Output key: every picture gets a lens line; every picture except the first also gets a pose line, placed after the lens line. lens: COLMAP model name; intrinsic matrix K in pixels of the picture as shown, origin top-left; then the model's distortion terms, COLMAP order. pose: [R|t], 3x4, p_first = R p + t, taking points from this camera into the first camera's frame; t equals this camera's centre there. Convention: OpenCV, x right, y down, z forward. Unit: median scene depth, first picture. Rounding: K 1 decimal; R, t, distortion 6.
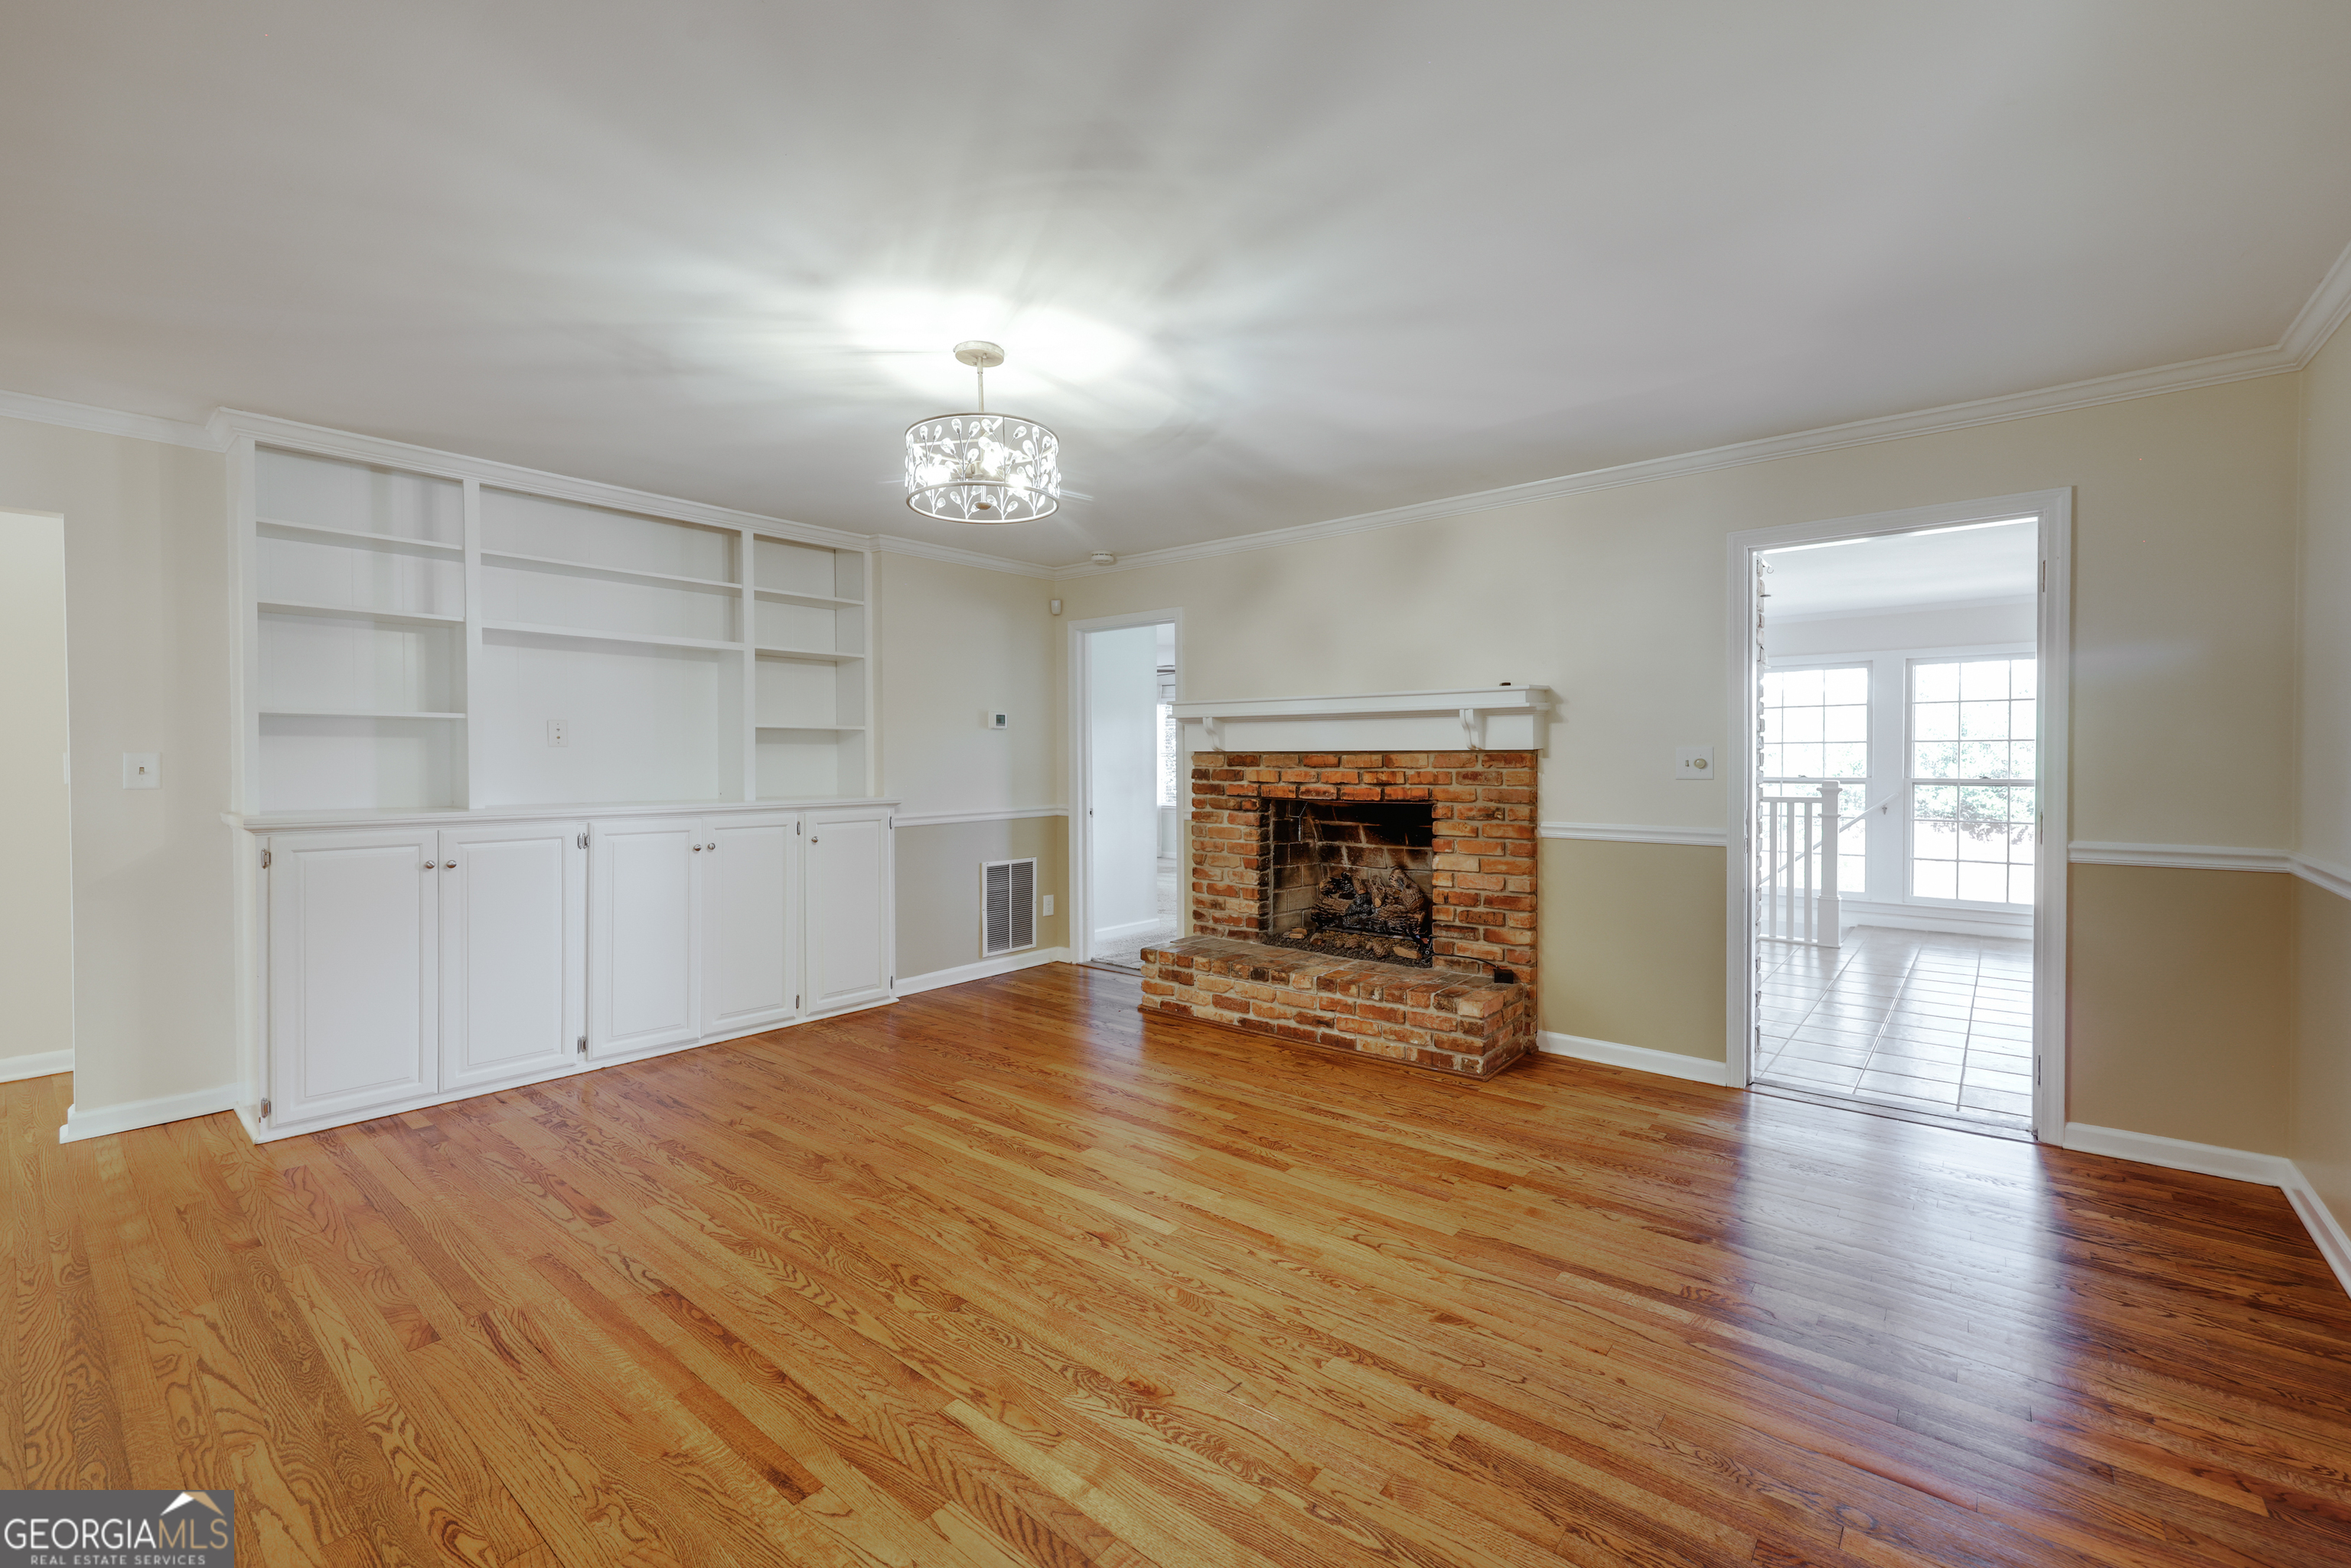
lens RADIAL K [[1032.2, 0, 1260.0], [0, 1032.2, 782.4], [0, 0, 1]] dist [-0.001025, -0.000170]
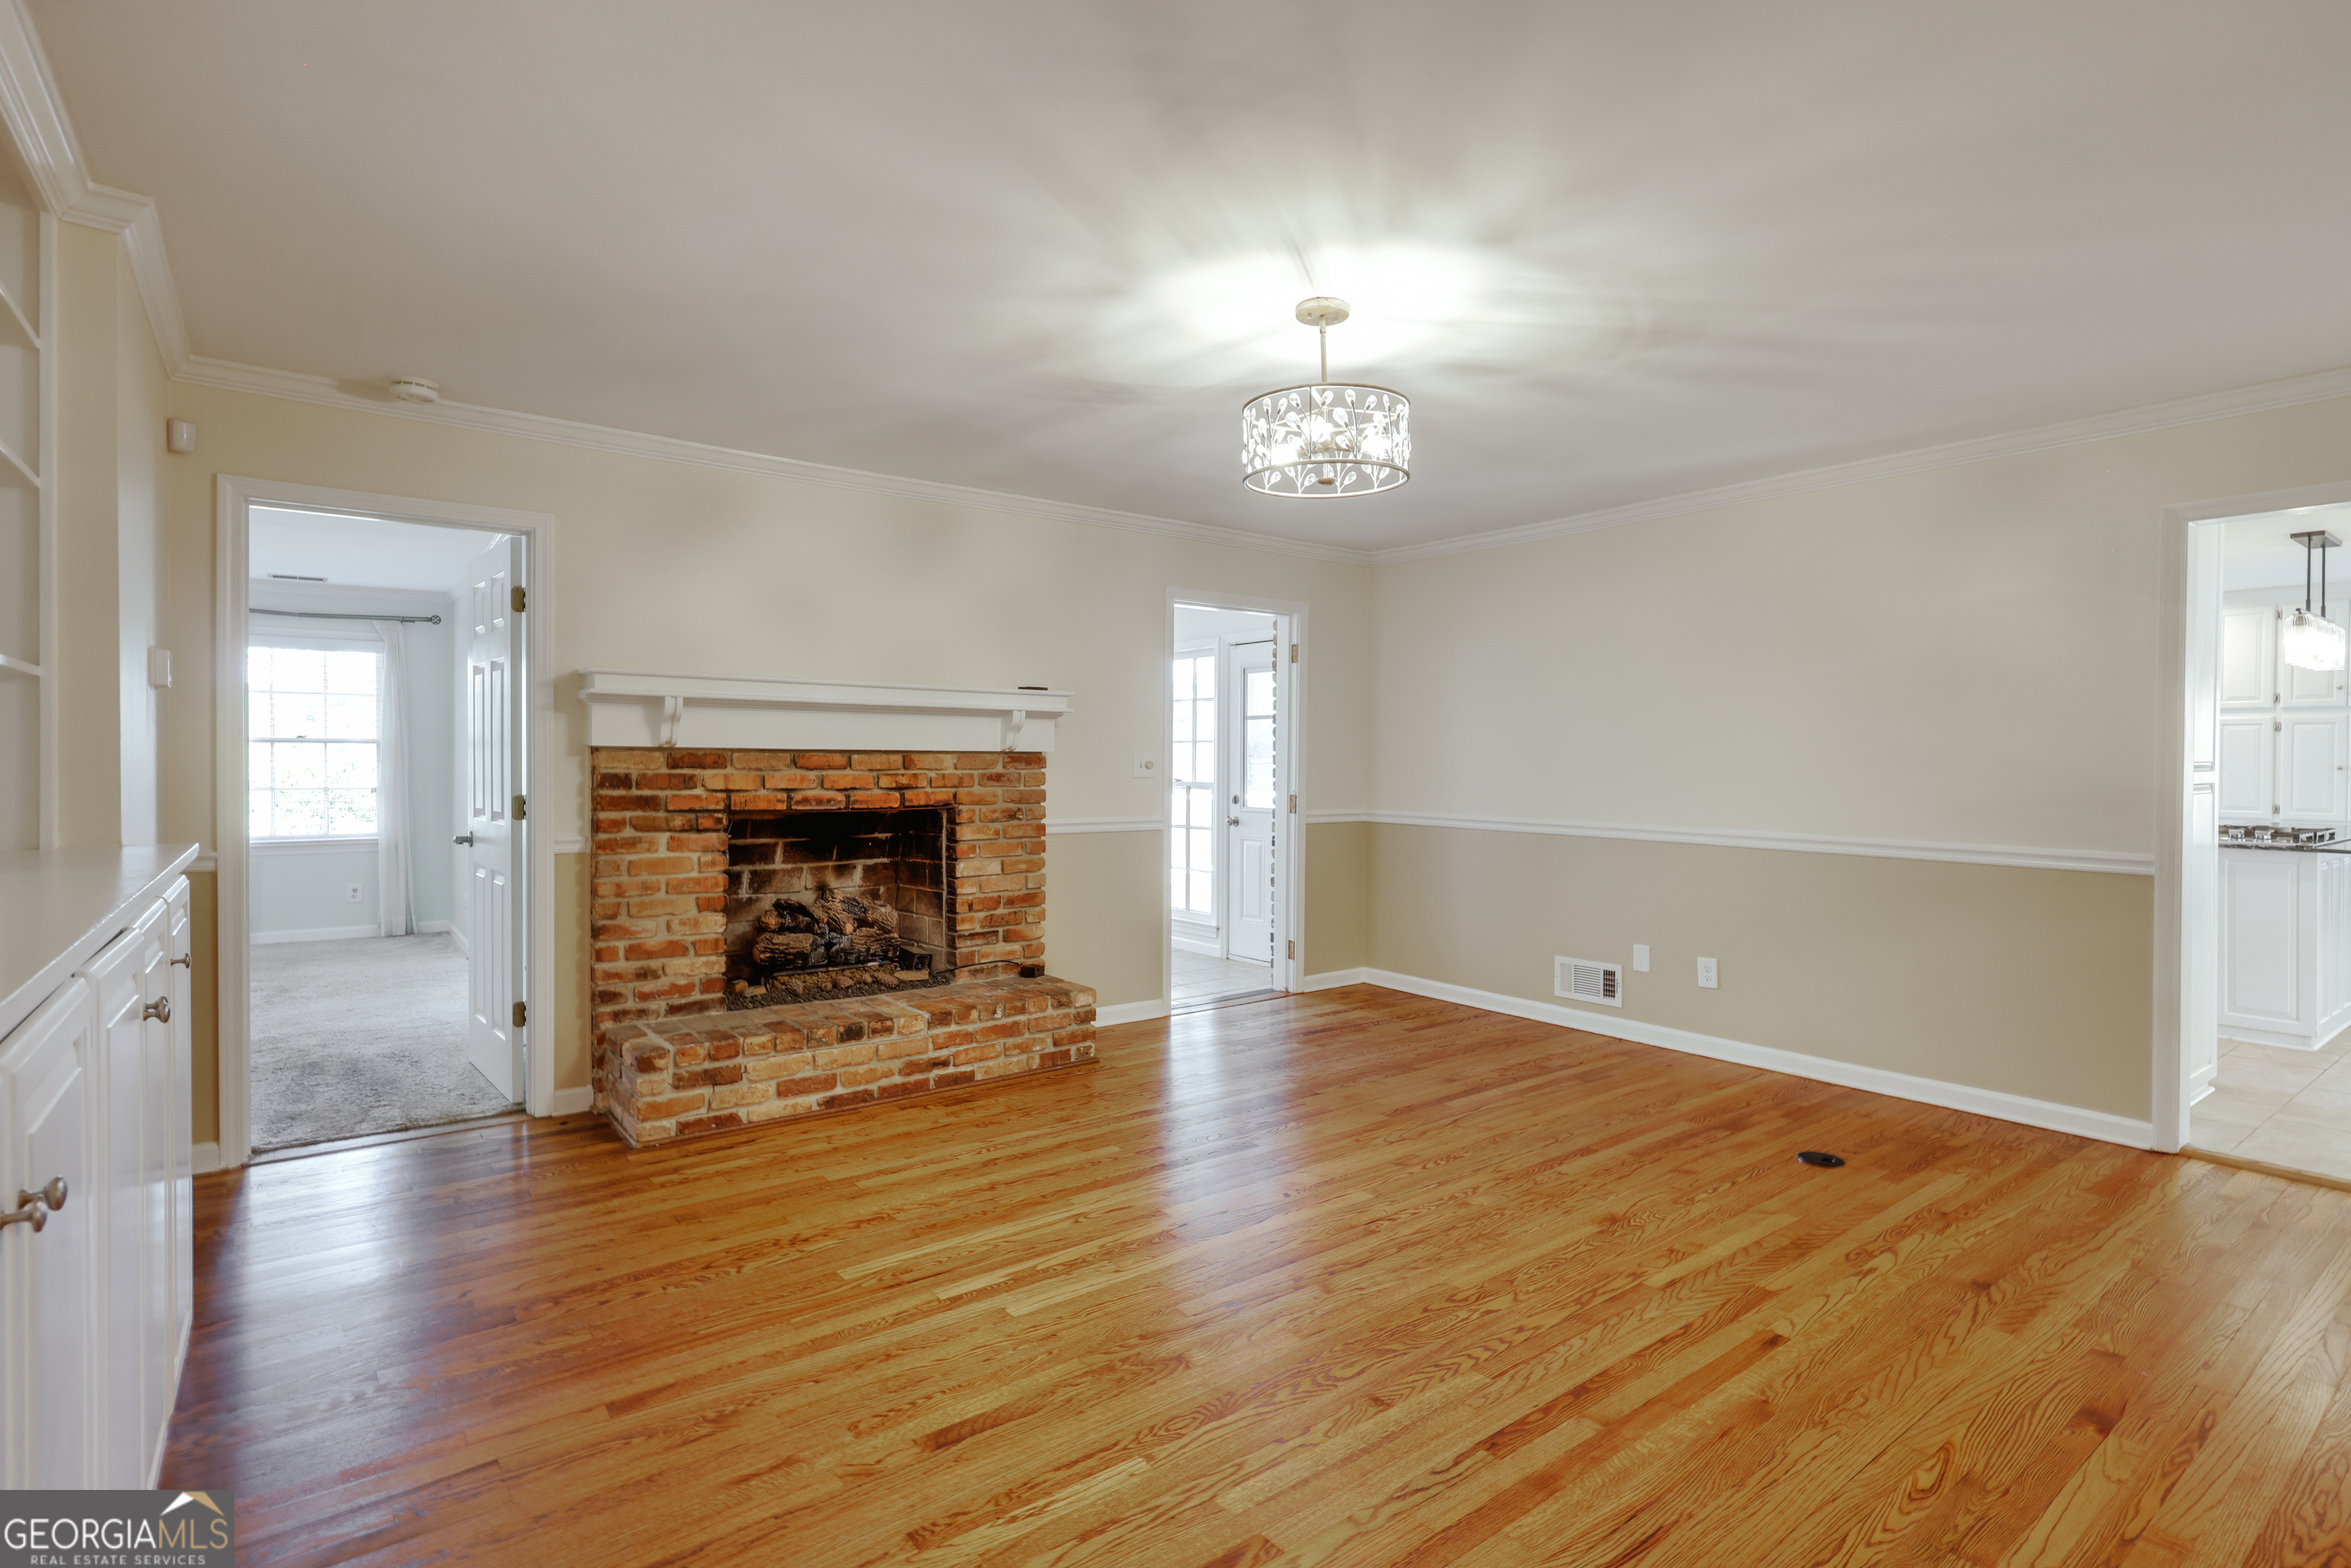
lens RADIAL K [[1155.2, 0, 1175.5], [0, 1155.2, 784.0], [0, 0, 1]] dist [-0.000894, -0.000130]
pose [[0.224708, -0.016090, 0.974293, -0.815364], [0.017975, 0.999762, 0.012365, -0.010203], [-0.974260, 0.014734, 0.224944, 0.570598]]
